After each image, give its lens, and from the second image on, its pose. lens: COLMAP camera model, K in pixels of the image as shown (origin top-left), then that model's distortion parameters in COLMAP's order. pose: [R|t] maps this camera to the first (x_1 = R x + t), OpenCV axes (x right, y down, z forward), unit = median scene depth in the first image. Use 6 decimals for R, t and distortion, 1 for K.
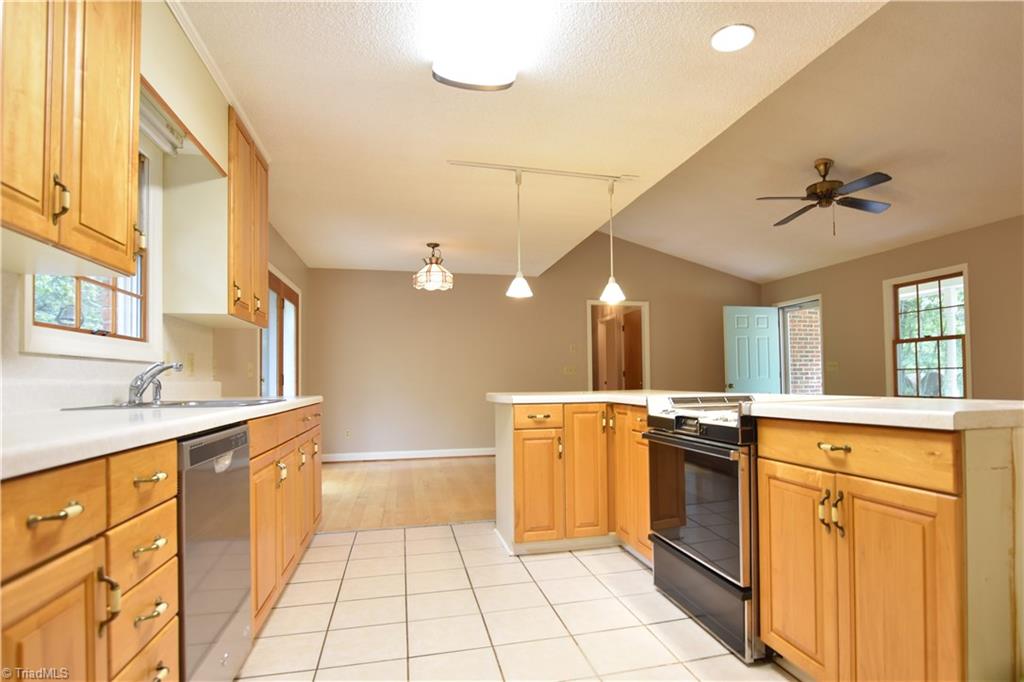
lens RADIAL K [[563.3, 0, 557.8], [0, 563.3, 371.0], [0, 0, 1]] dist [-0.008706, 0.003992]
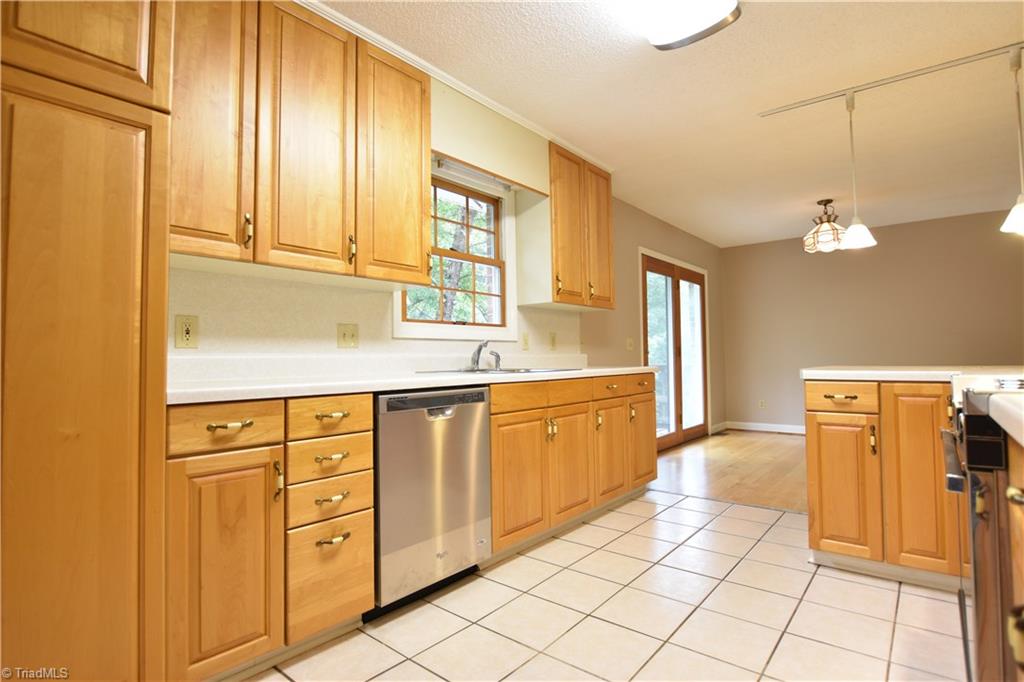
lens RADIAL K [[523.6, 0, 520.2], [0, 523.6, 339.5], [0, 0, 1]] dist [-0.014210, 0.008626]
pose [[0.587770, -0.025215, -0.808635, 0.298059], [0.019562, 0.999665, -0.016953, 0.003363], [0.808792, -0.005854, 0.588066, 0.202683]]
